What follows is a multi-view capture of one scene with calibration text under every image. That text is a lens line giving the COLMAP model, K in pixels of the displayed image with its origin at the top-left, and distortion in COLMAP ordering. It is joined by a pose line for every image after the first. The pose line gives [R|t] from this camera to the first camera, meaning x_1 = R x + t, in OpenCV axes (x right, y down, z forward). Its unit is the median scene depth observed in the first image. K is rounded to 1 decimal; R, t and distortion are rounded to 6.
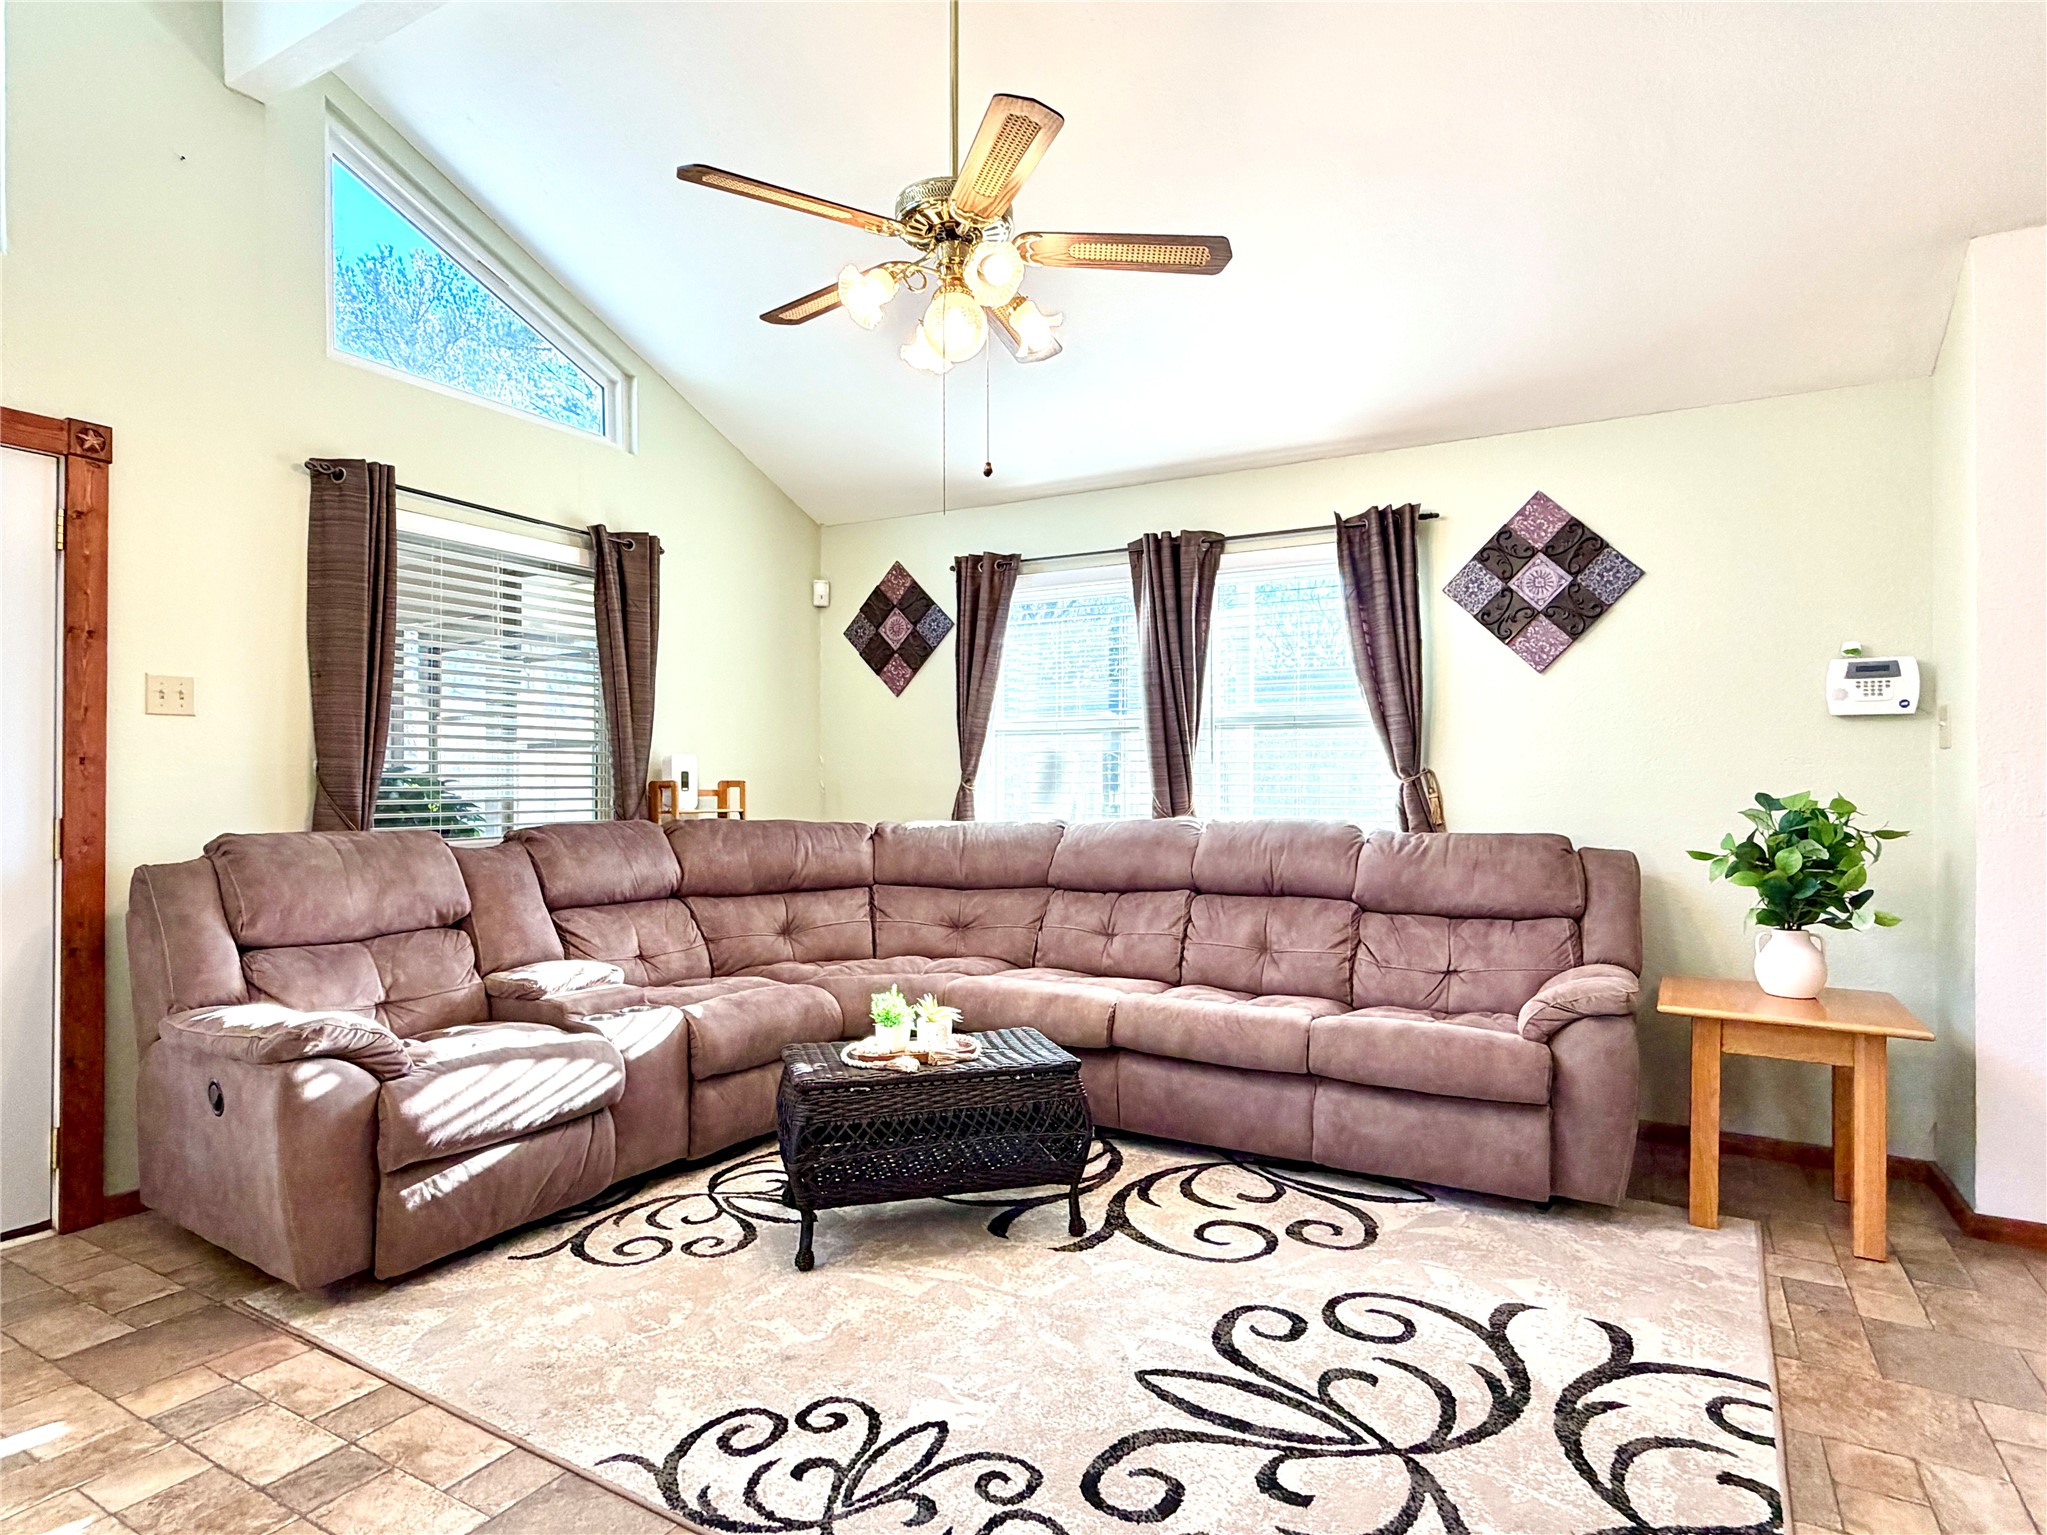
lens RADIAL K [[1103.8, 0, 1022.7], [0, 1103.8, 772.8], [0, 0, 1]] dist [0.000275, -0.000028]
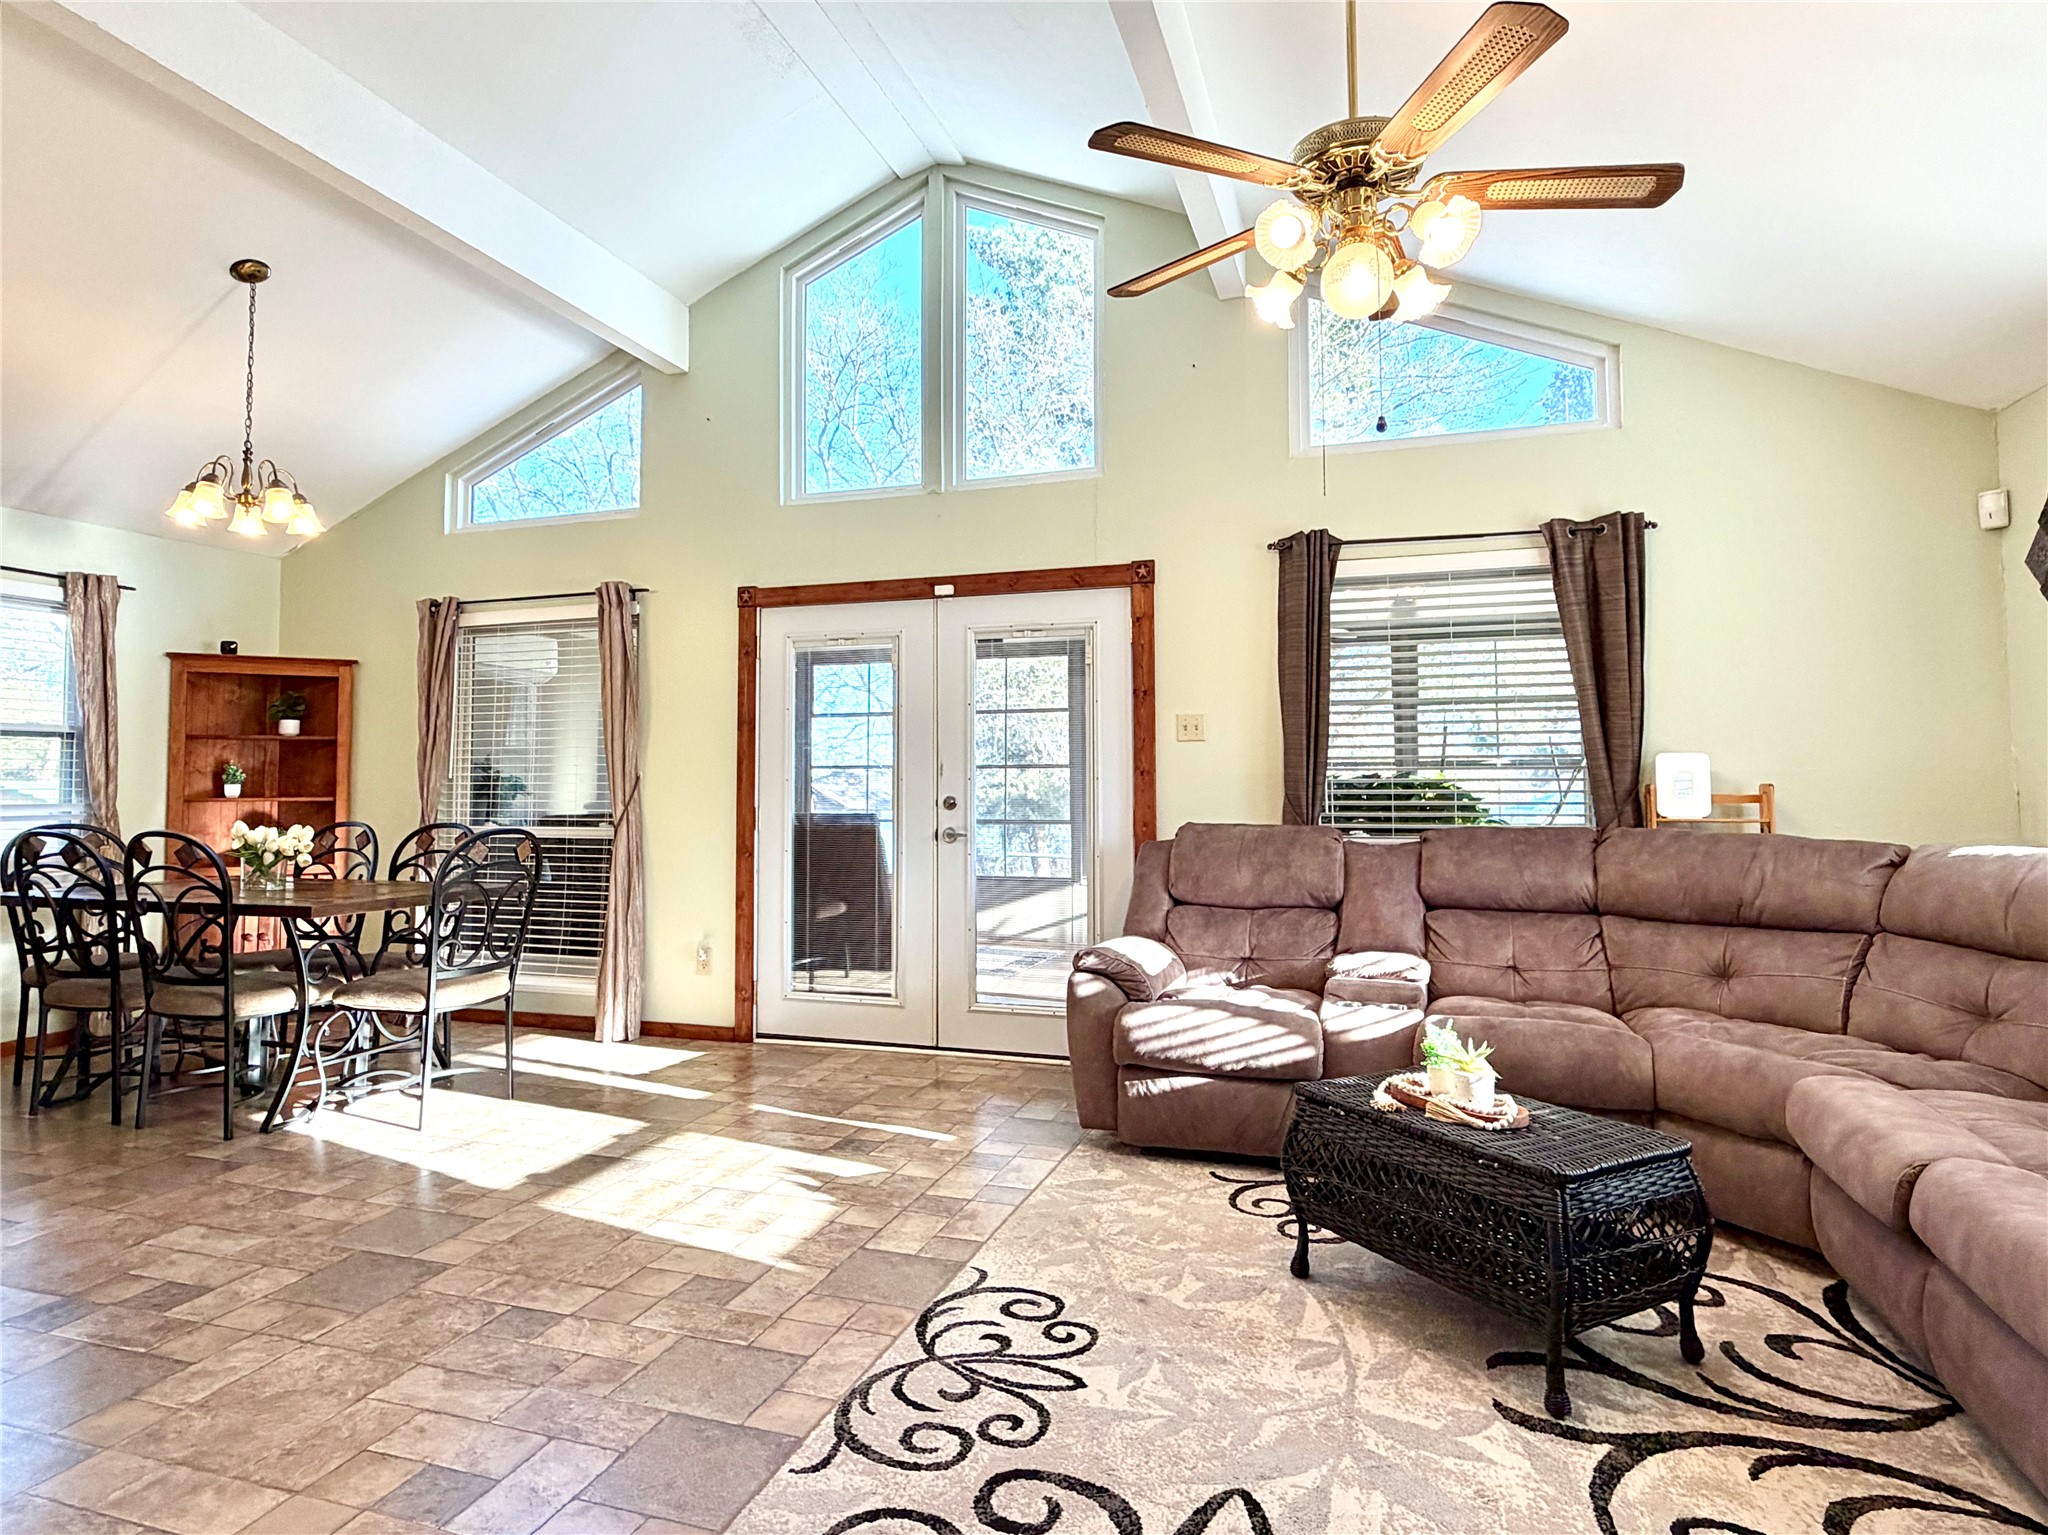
lens RADIAL K [[1138.8, 0, 1020.5], [0, 1138.8, 731.9], [0, 0, 1]] dist [-0.000947, 0.000326]
pose [[0.202120, -0.049182, -0.978125, 0.677527], [0.009726, 0.998790, -0.048211, 0.006310], [0.979312, 0.000231, 0.202354, 0.474495]]
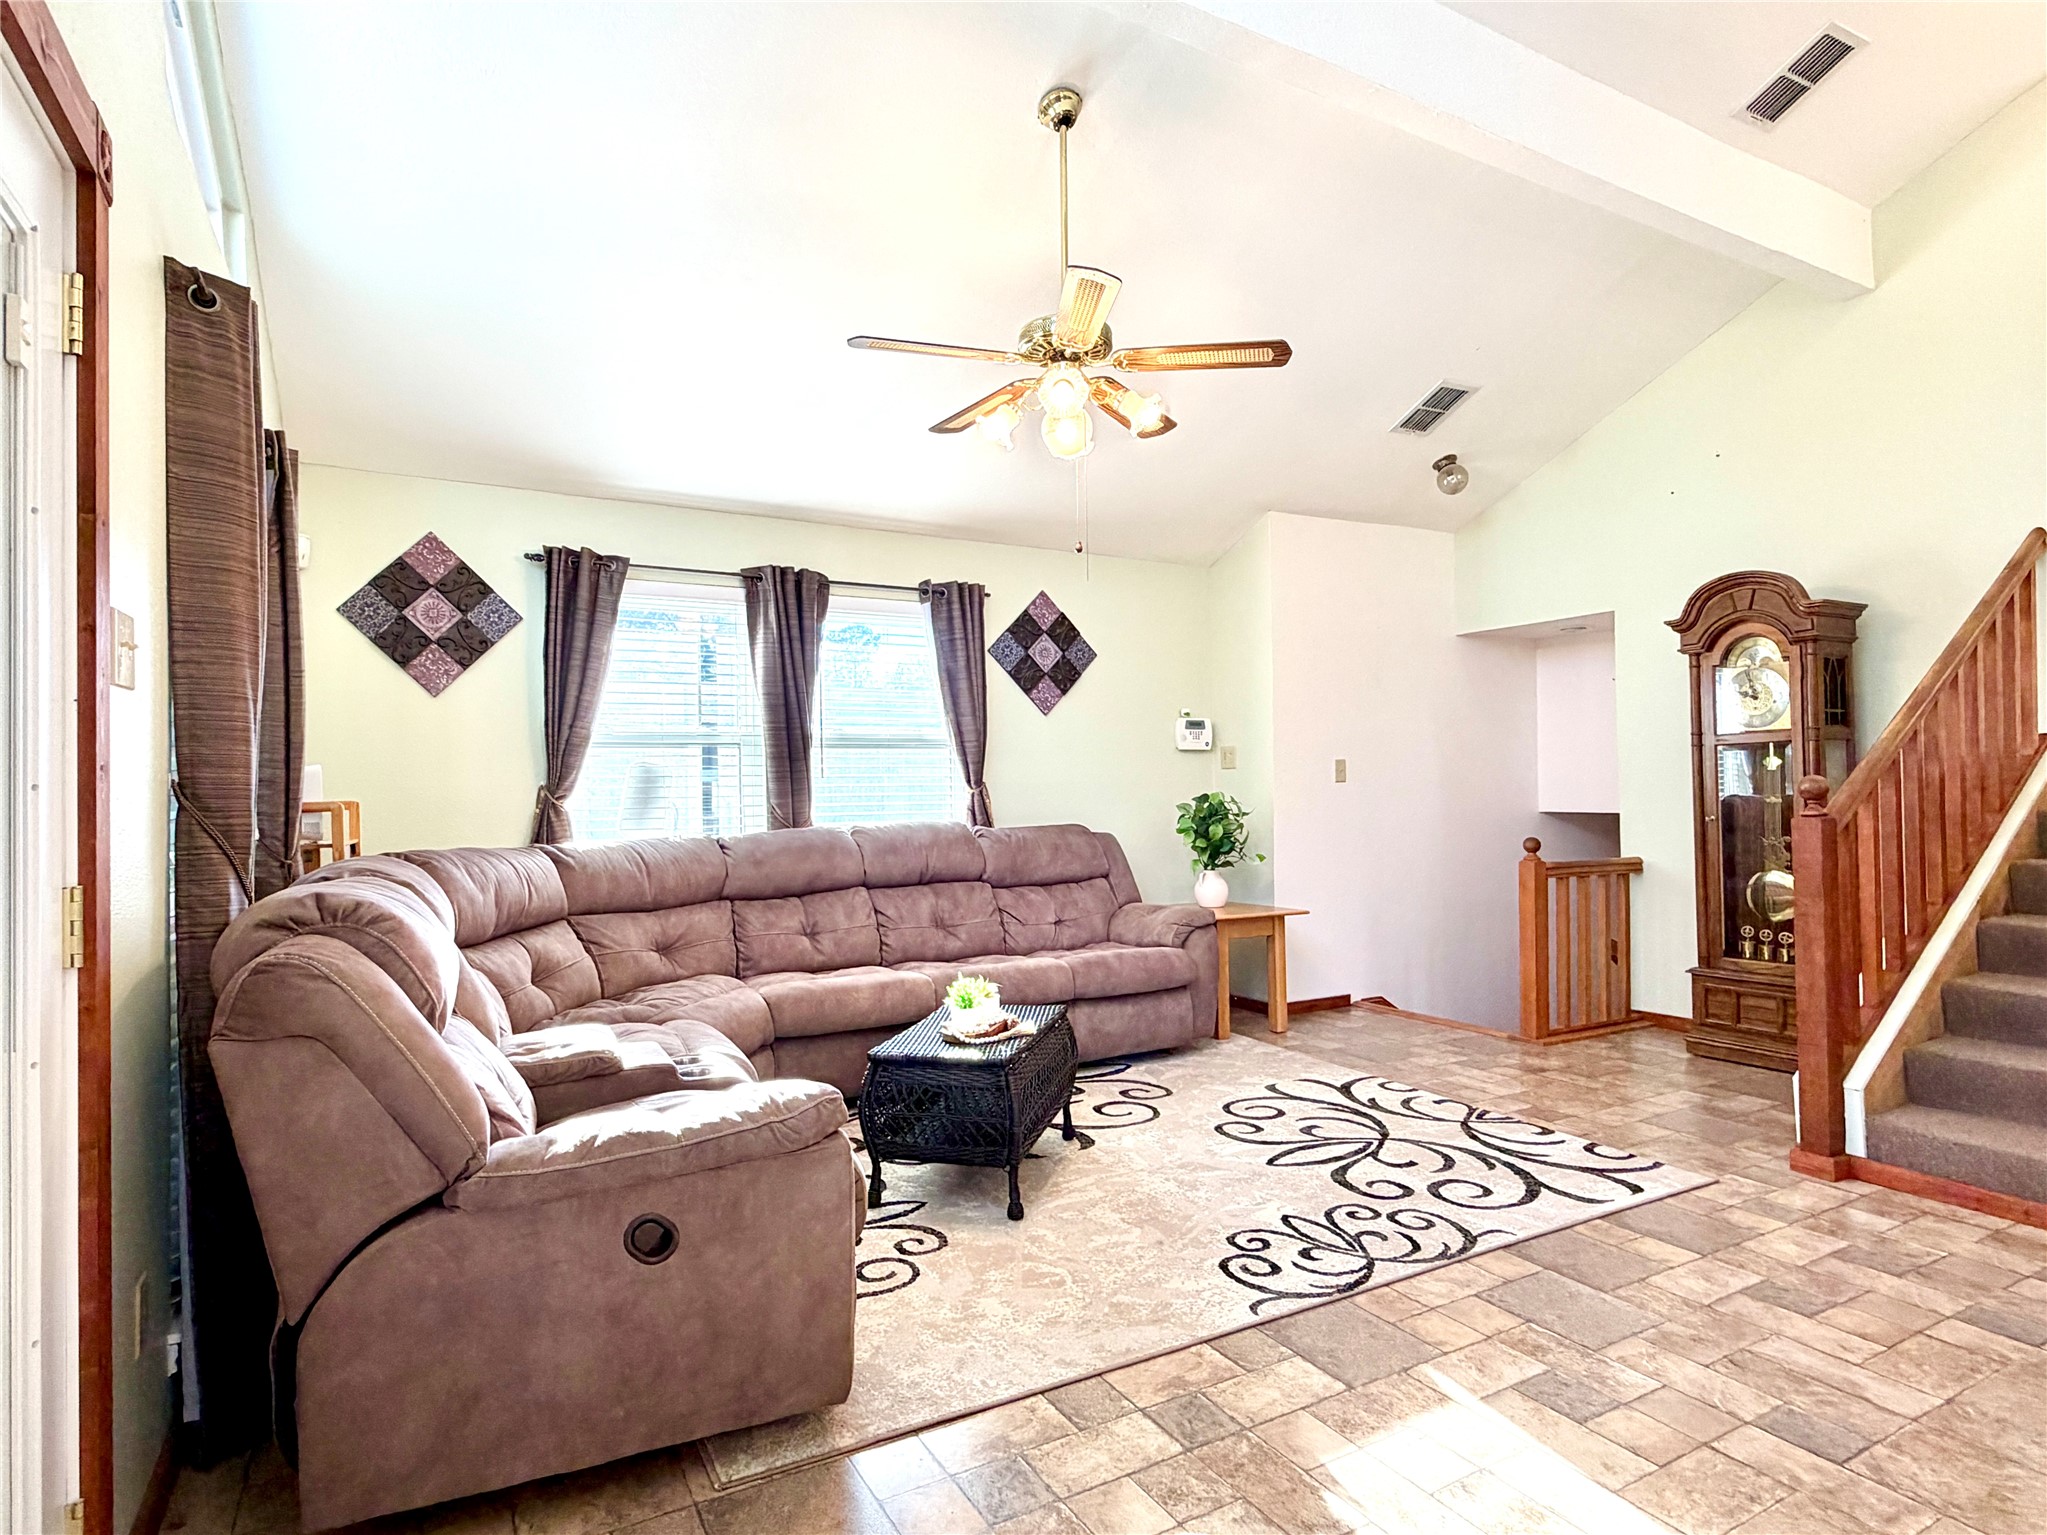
lens RADIAL K [[1103.8, 0, 1022.7], [0, 1103.8, 772.8], [0, 0, 1]] dist [0.000275, -0.000028]
pose [[0.516488, 0.002796, 0.856290, -1.019408], [0.009643, 0.999912, -0.009081, -0.001179], [-0.856240, 0.012947, 0.516415, 0.346107]]
